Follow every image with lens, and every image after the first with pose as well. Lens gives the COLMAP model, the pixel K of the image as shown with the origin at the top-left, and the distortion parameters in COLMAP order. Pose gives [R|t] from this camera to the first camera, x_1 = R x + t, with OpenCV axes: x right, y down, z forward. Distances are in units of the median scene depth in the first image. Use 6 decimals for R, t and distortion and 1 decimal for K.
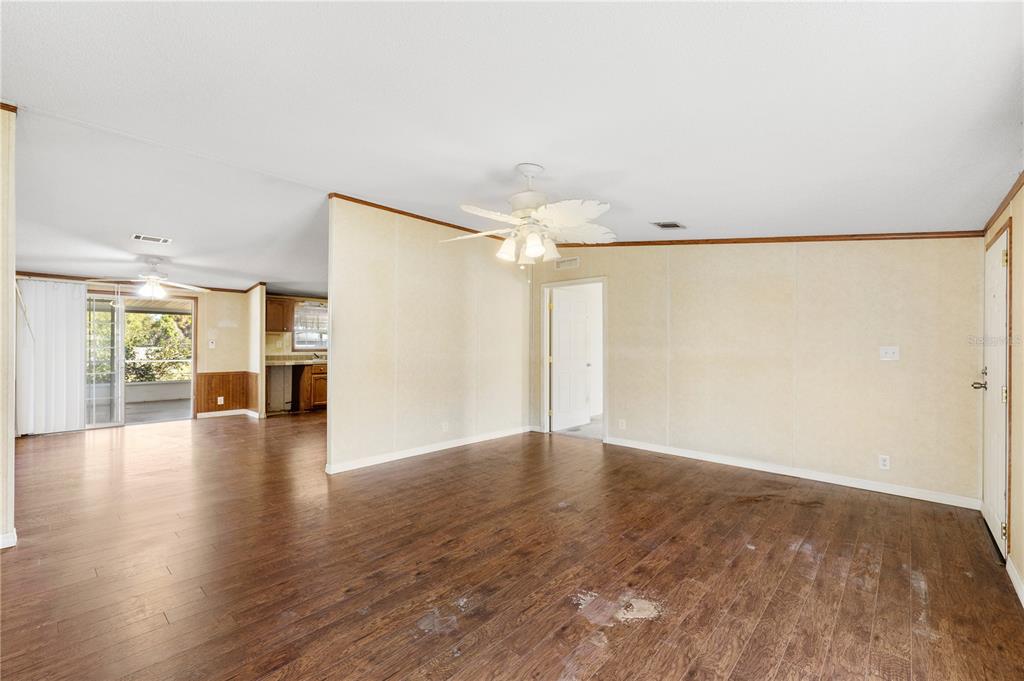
lens RADIAL K [[435.2, 0, 510.2], [0, 435.2, 341.5], [0, 0, 1]] dist [-0.001392, 0.000702]
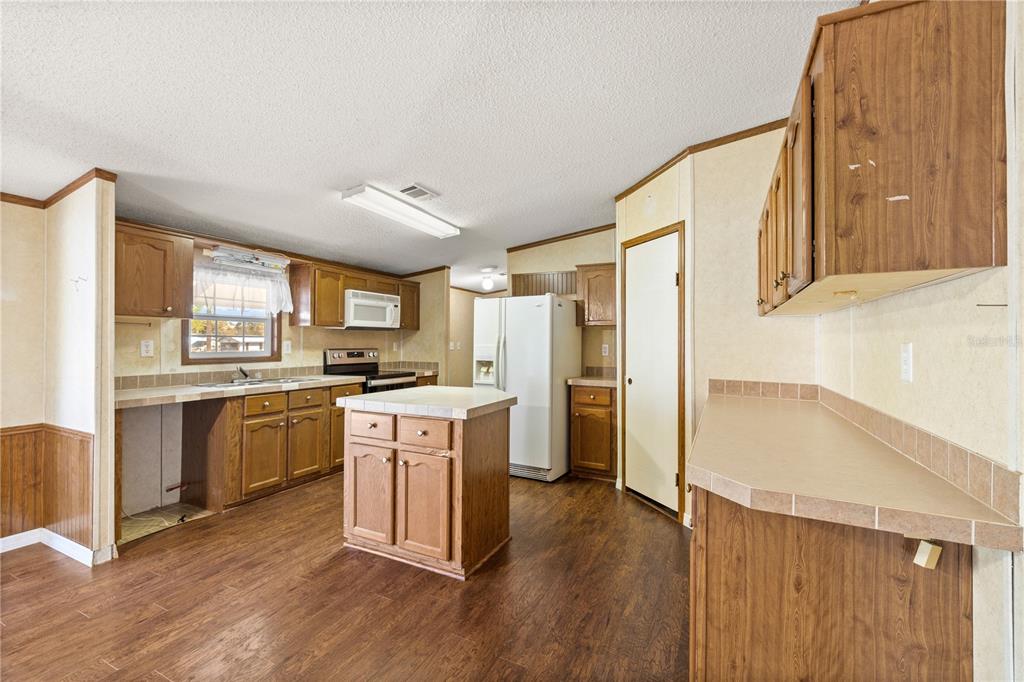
lens RADIAL K [[435.2, 0, 512.1], [0, 435.2, 339.4], [0, 0, 1]] dist [-0.001392, 0.000702]
pose [[0.964286, -0.004307, 0.264828, -0.320299], [0.007313, 0.999920, -0.010367, 0.005099], [-0.264762, 0.011933, 0.964240, 0.533064]]
